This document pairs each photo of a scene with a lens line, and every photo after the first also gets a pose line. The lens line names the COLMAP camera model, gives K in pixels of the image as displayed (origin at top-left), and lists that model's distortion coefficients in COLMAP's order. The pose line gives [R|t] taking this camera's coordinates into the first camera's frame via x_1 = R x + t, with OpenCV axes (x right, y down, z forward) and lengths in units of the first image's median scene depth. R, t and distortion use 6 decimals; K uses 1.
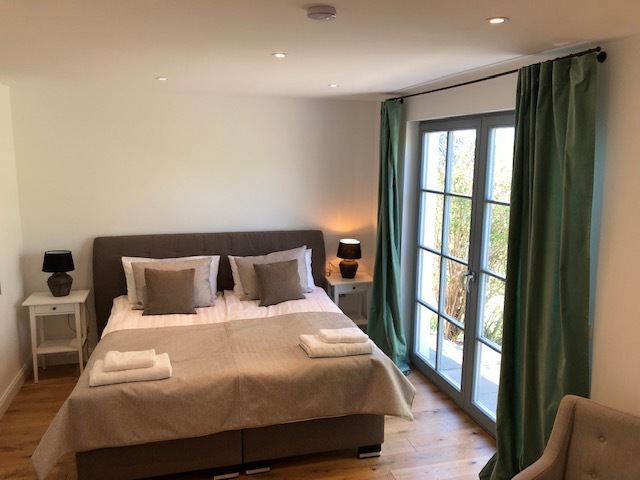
lens RADIAL K [[536.7, 0, 319.5], [0, 536.7, 231.6], [0, 0, 1]] dist [0.047877, -0.136814]
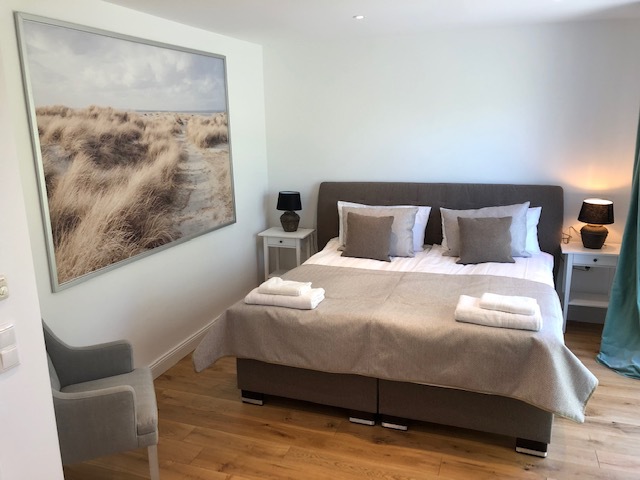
lens RADIAL K [[536.7, 0, 319.5], [0, 536.7, 231.6], [0, 0, 1]] dist [0.047877, -0.136814]
pose [[0.797469, 0.092347, -0.596251, 0.271530], [-0.057840, 0.995367, 0.076803, 0.032082], [0.600581, -0.026761, 0.799116, 0.147735]]
